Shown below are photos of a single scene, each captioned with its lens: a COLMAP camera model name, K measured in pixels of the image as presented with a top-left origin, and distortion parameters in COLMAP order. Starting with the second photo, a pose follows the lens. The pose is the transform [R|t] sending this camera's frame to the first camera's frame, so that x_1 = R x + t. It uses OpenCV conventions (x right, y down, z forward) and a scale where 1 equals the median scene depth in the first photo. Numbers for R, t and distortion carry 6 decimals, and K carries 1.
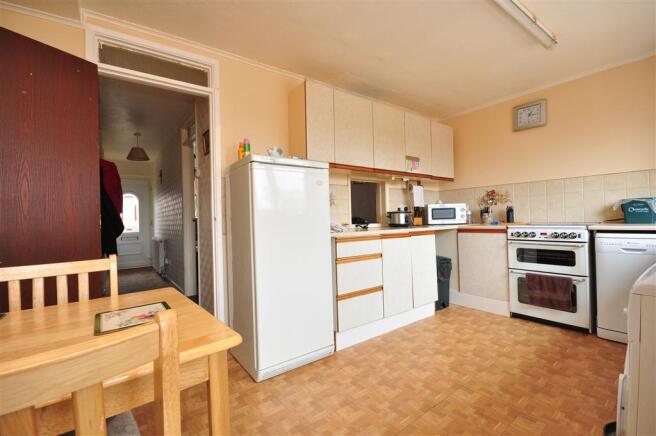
lens RADIAL K [[300.5, 0, 327.5], [0, 300.5, 219.8], [0, 0, 1]] dist [-0.000806, -0.000096]
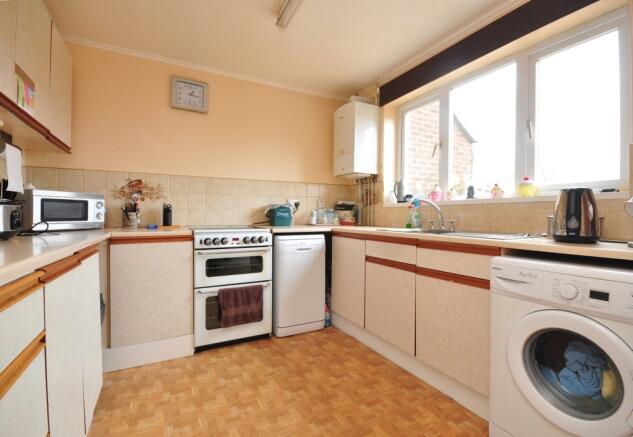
lens RADIAL K [[293.5, 0, 315.5], [0, 293.5, 217.1], [0, 0, 1]] dist [0.000932, 0.000305]
pose [[0.154916, 0.020150, 0.987722, -0.066541], [-0.006227, 0.999792, -0.019420, -0.000970], [-0.987908, -0.003142, 0.155009, 0.610750]]
